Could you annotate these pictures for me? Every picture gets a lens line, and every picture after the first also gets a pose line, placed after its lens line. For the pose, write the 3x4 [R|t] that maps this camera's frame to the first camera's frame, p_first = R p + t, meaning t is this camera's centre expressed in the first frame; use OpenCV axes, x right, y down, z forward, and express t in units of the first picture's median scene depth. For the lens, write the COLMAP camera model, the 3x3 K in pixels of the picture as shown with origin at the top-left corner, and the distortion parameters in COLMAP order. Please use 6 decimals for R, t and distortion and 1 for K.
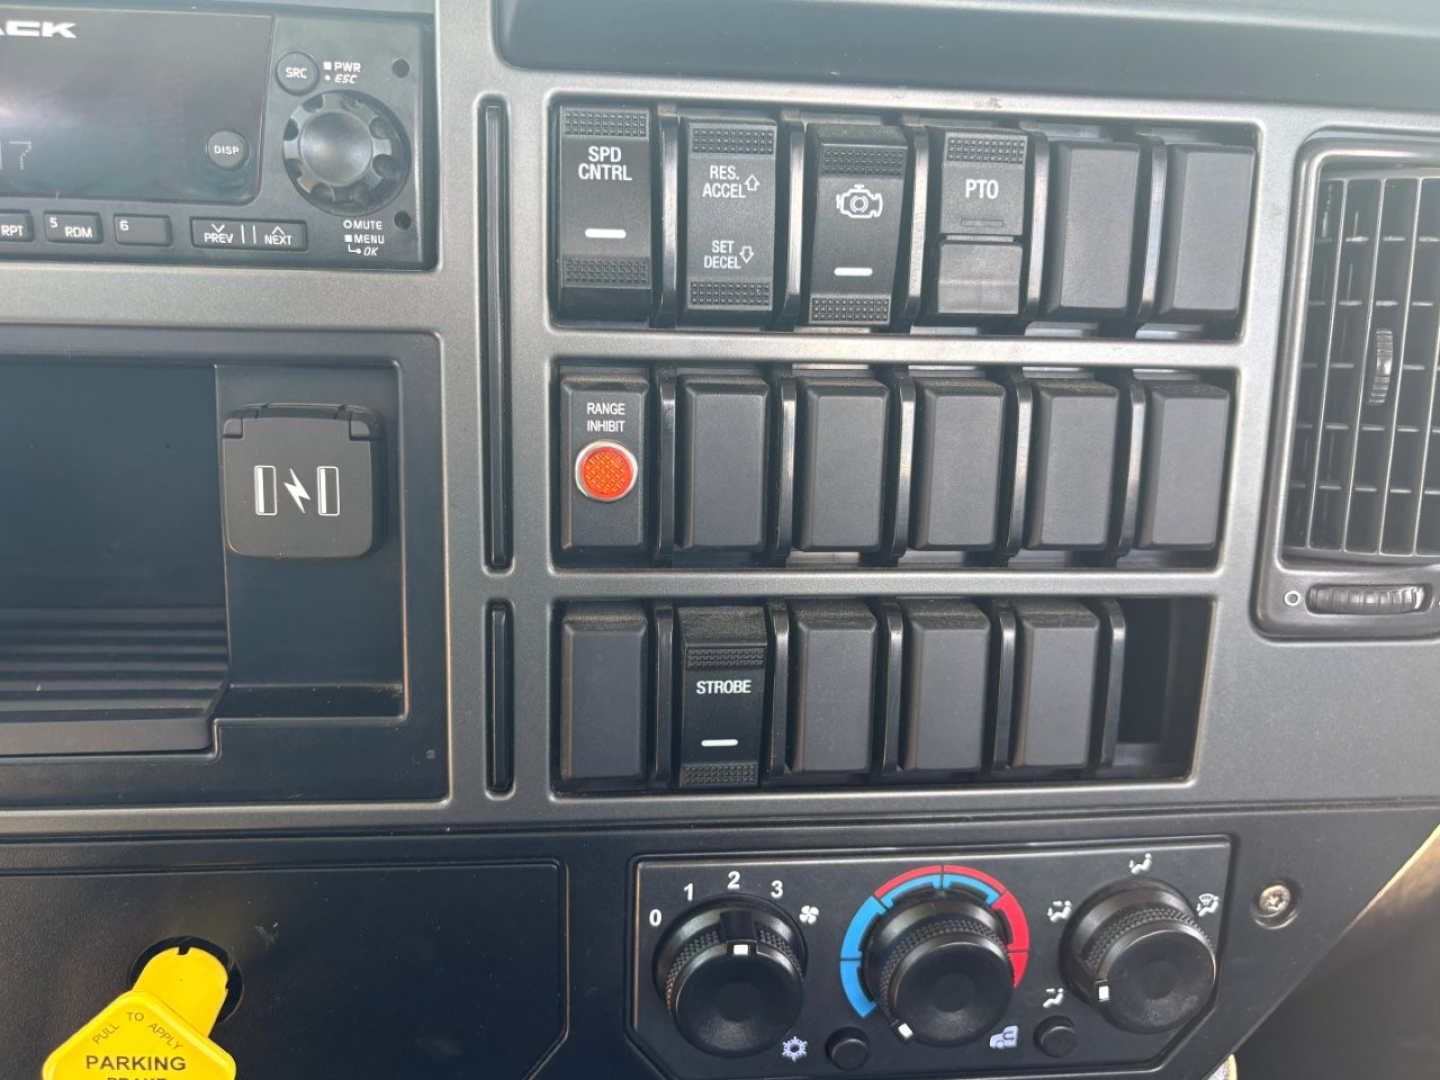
lens RADIAL K [[1170.8, 0, 720.0], [0, 1170.8, 540.0], [0, 0, 1]] dist [-0.047506, 0.005765]
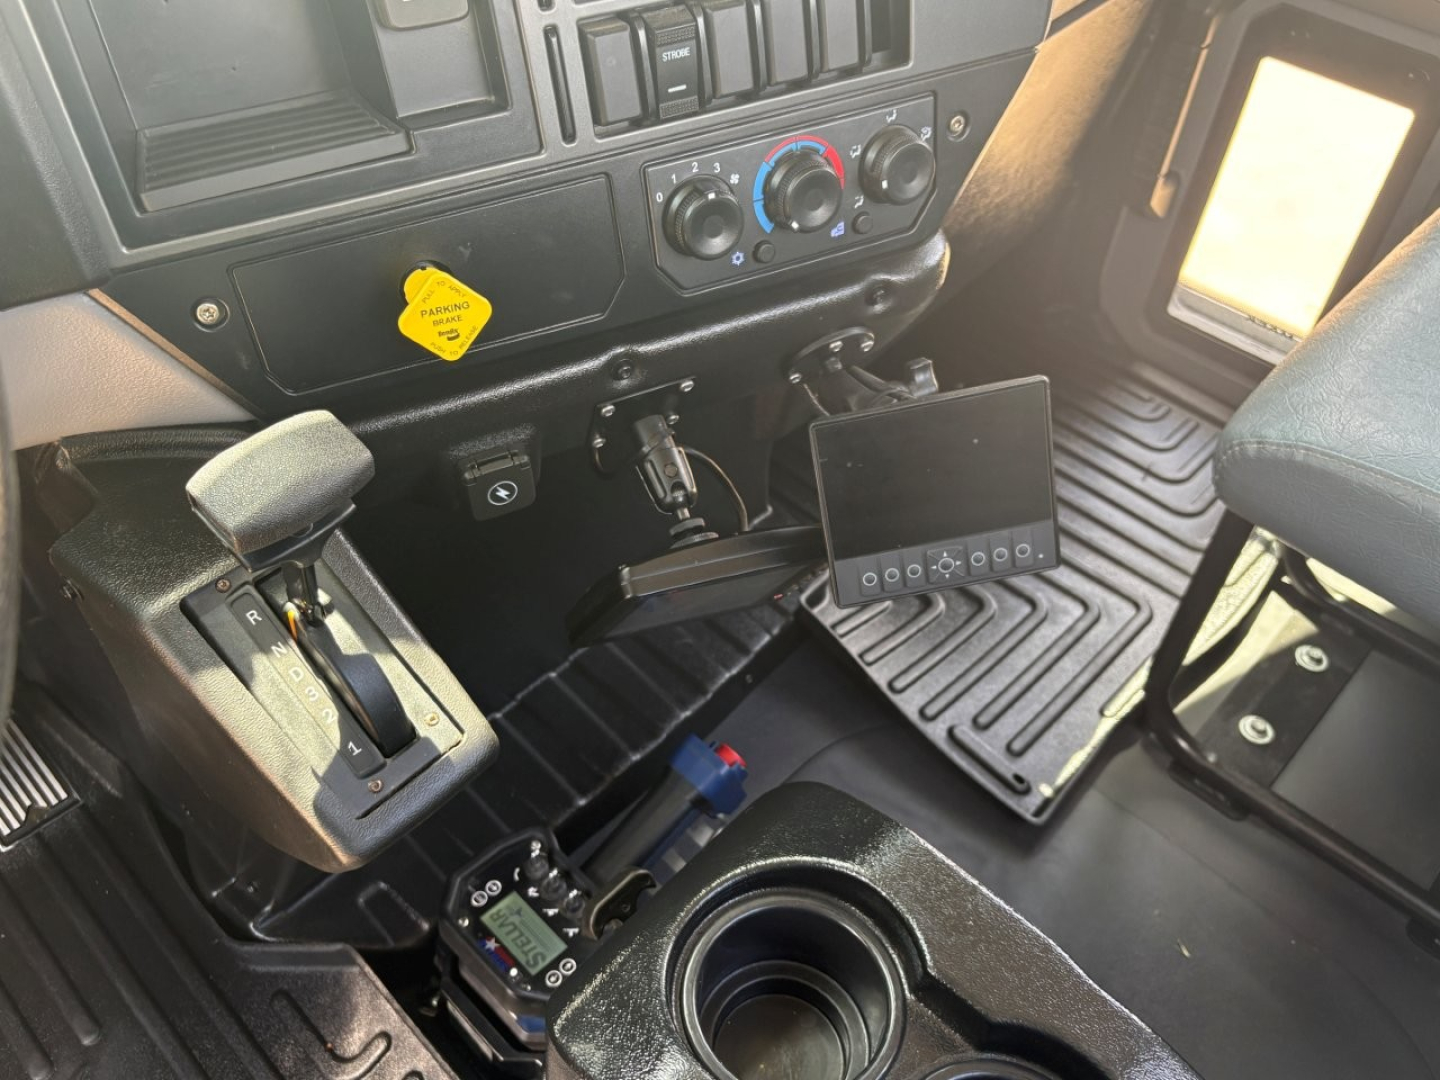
lens RADIAL K [[1192.6, 0, 720.0], [0, 1192.6, 540.0], [0, 0, 1]] dist [-0.005437, 0.005420]
pose [[0.936948, -0.283368, 0.204528, -0.508185], [0.187605, 0.901613, 0.389741, 0.091754], [-0.294845, -0.326796, 0.897926, -0.921049]]
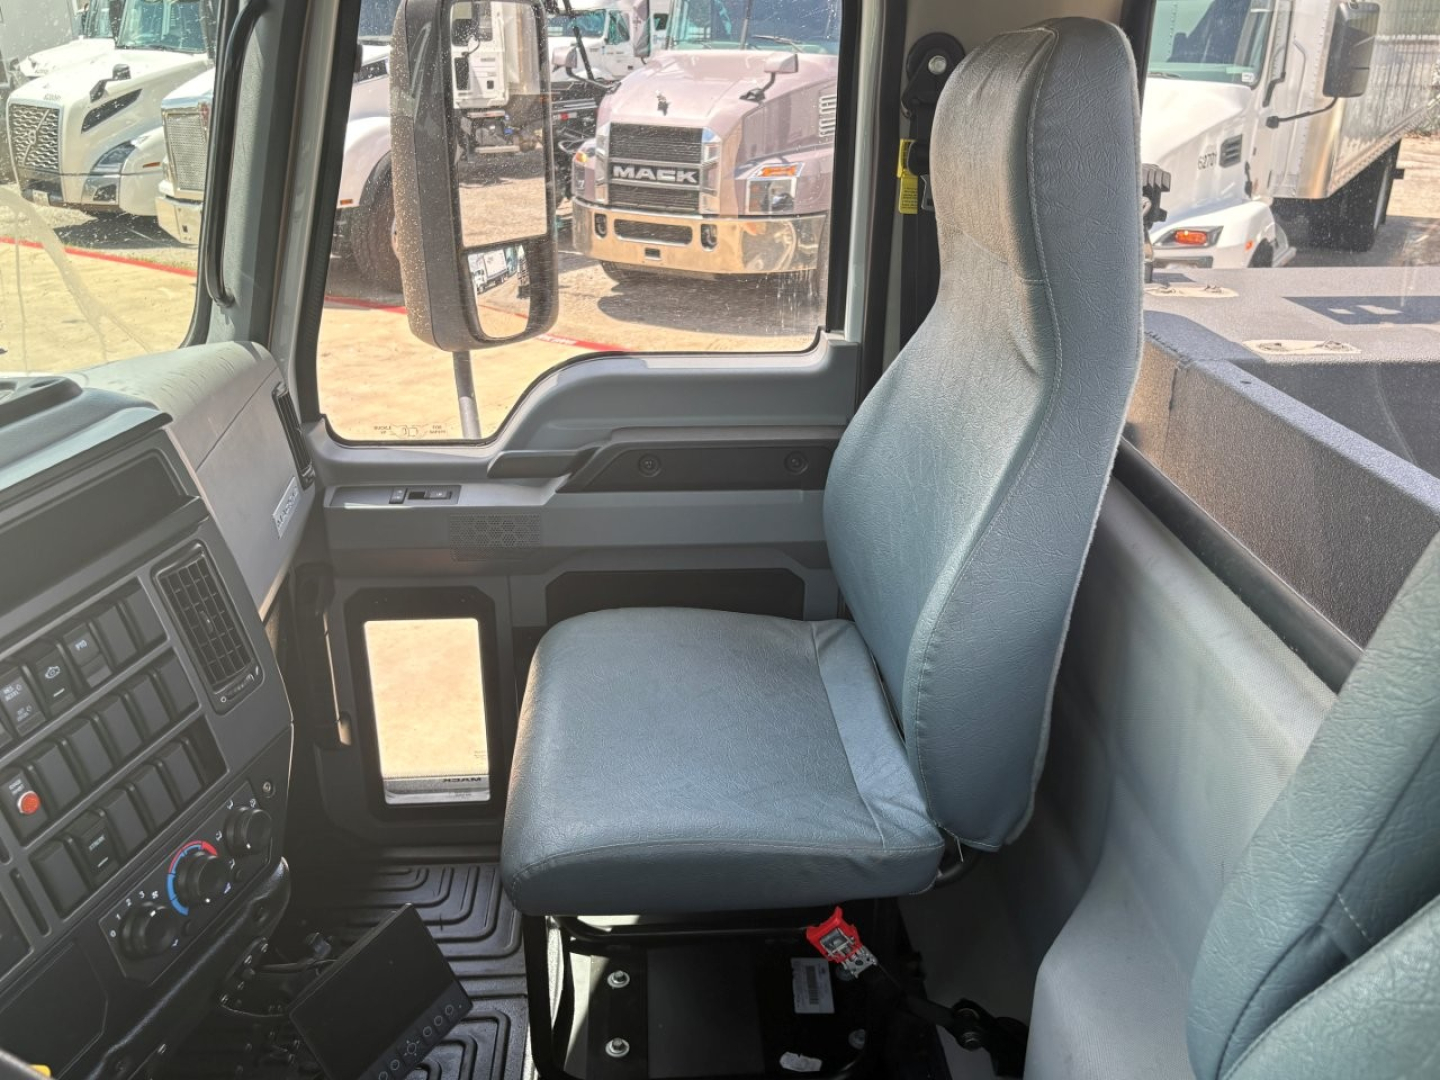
lens RADIAL K [[1314.6, 0, 720.0], [0, 1314.6, 540.0], [0, 0, 1]] dist [0.004637, 0.020354]
pose [[0.386780, -0.452151, 0.803716, -1.510279], [0.426911, 0.860323, 0.278550, -0.682931], [-0.817403, 0.235378, 0.525785, -1.883425]]
